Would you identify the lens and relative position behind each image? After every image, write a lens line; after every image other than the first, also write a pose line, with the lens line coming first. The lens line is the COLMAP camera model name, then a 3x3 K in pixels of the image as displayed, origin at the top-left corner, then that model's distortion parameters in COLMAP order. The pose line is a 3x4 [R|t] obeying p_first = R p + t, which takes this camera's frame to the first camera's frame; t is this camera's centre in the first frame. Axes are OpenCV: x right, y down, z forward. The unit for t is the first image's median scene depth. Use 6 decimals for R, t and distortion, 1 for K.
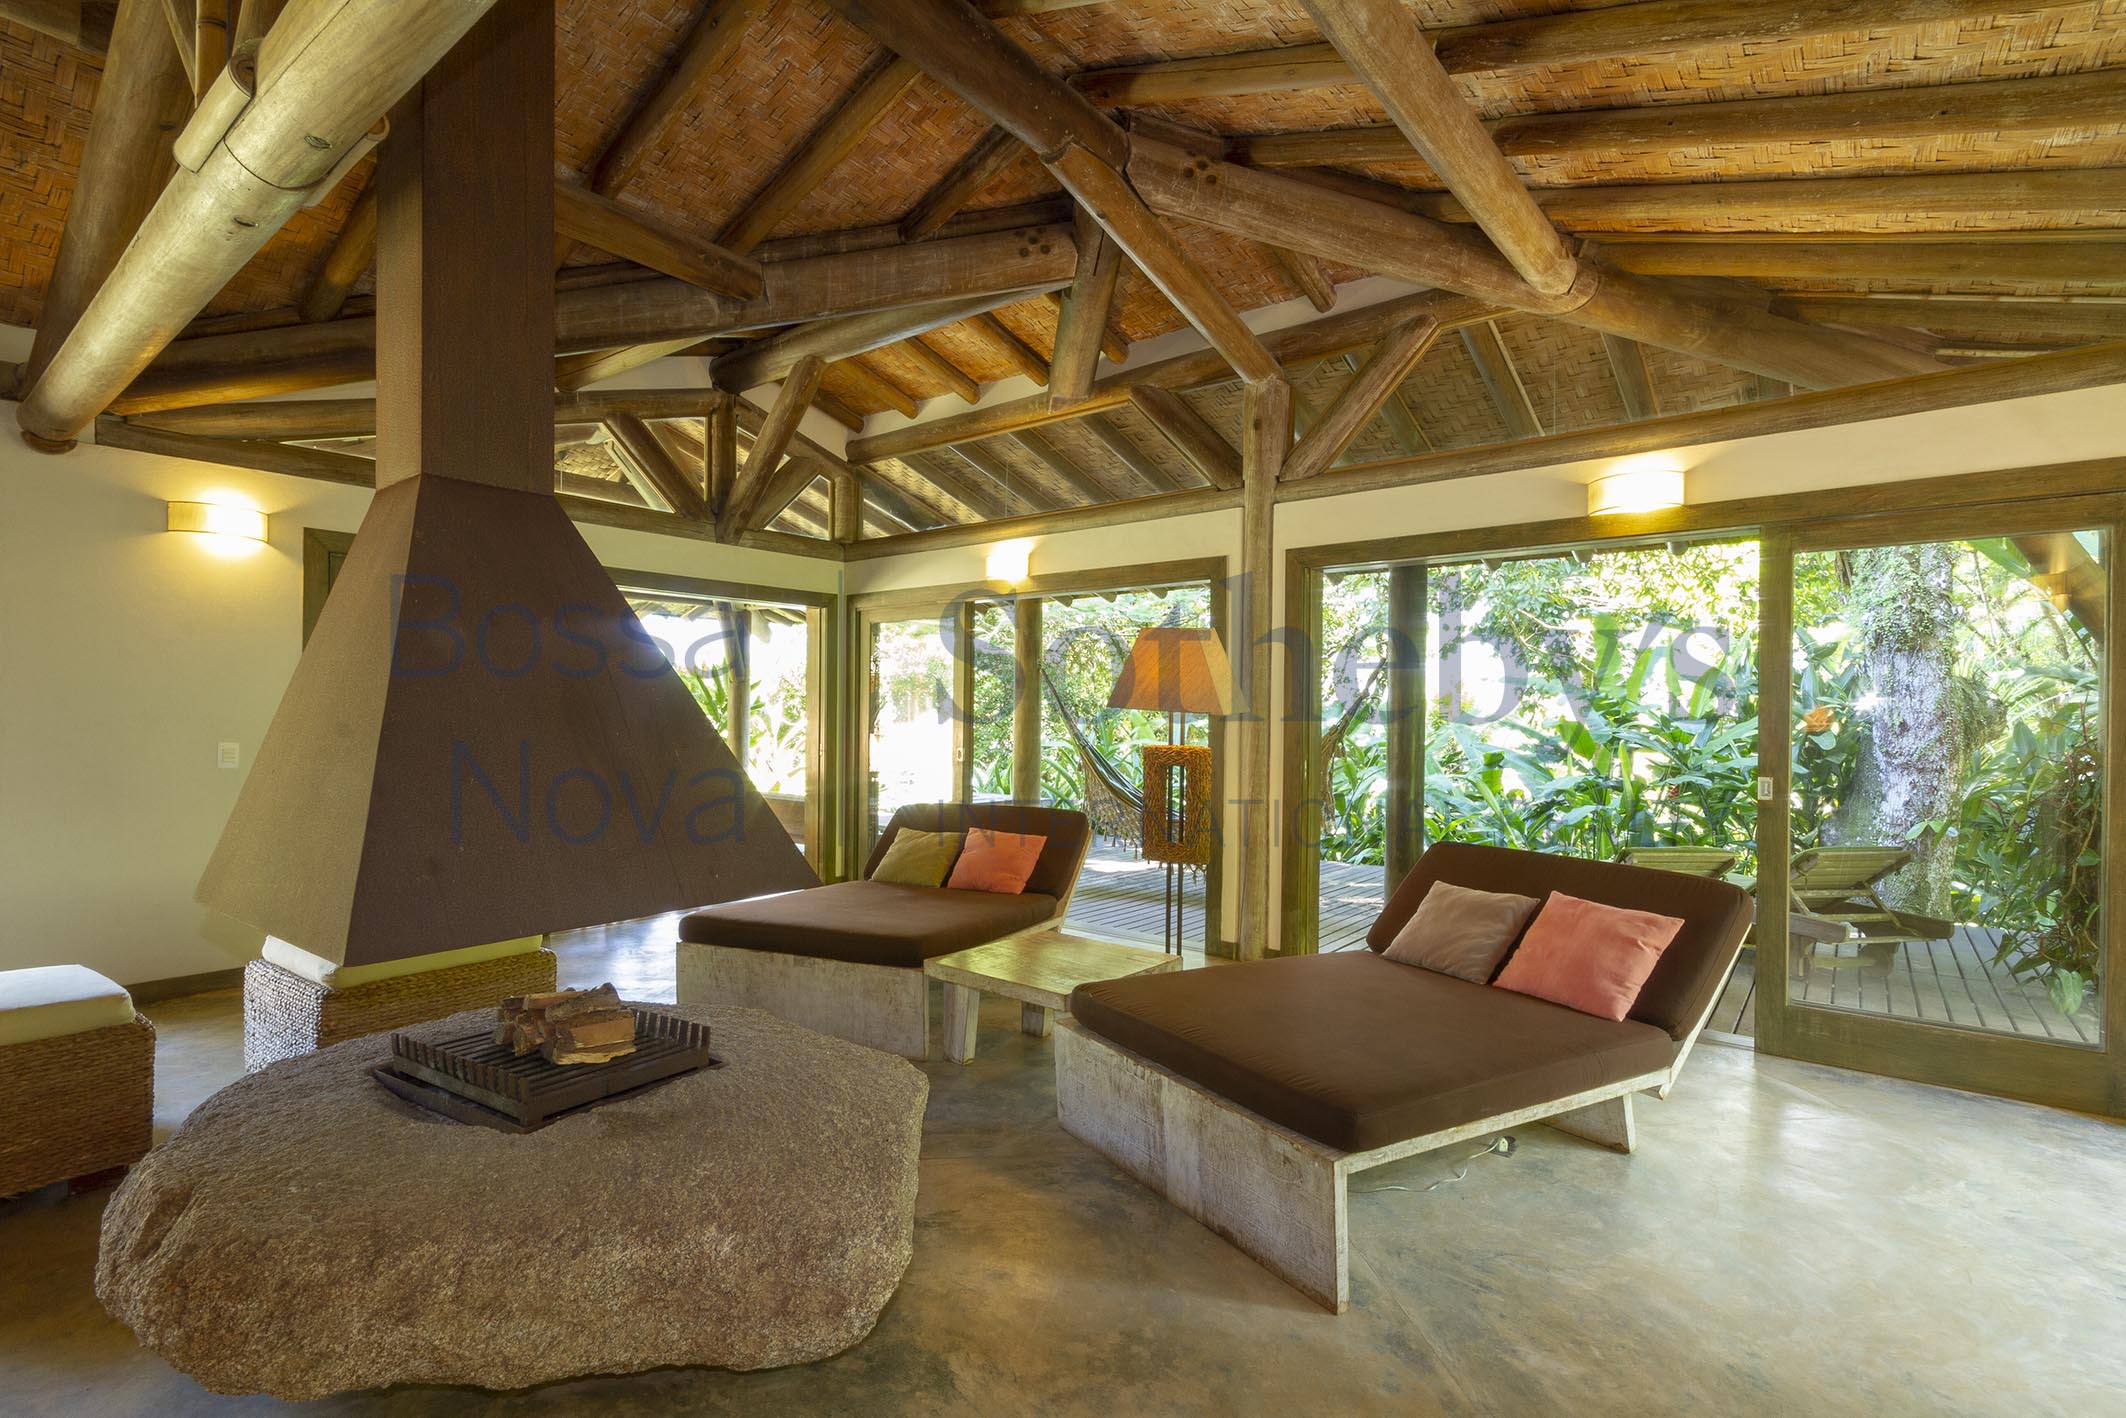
lens RADIAL K [[993.6, 0, 1064.0], [0, 993.6, 713.0], [0, 0, 1]] dist [0.000351, 0.000031]
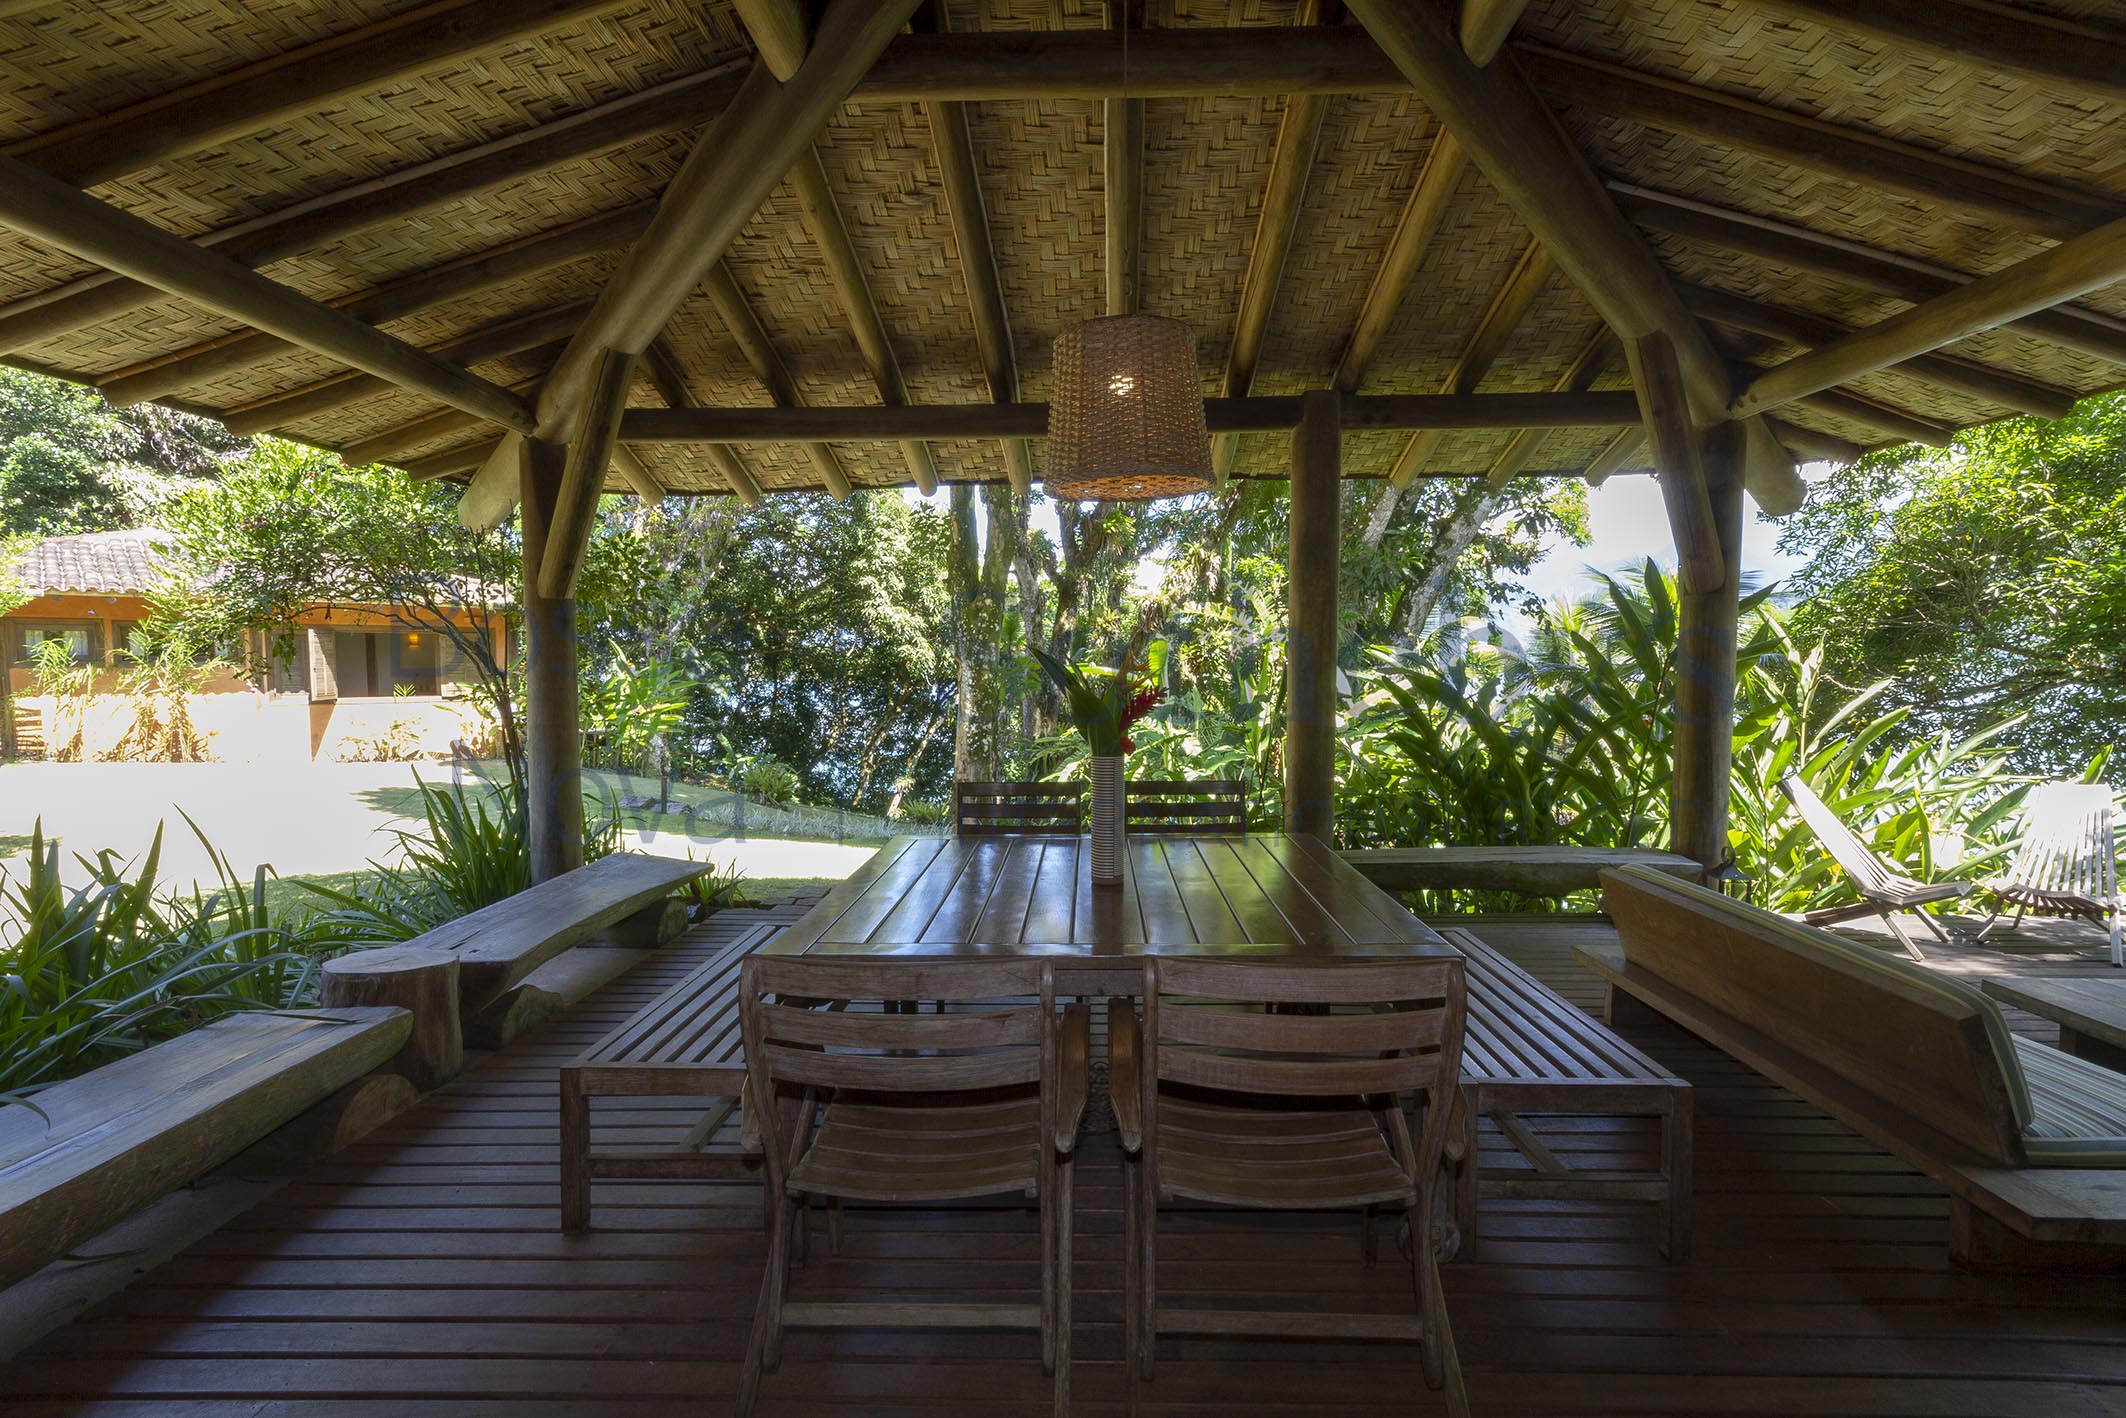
lens RADIAL K [[993.6, 0, 1062.4], [0, 993.6, 709.0], [0, 0, 1]] dist [0.000351, 0.000031]
pose [[0.609470, -0.002249, -0.792806, -0.149506], [0.003104, 0.999995, -0.000450, 0.019911], [0.792803, -0.002187, 0.609474, 0.490875]]
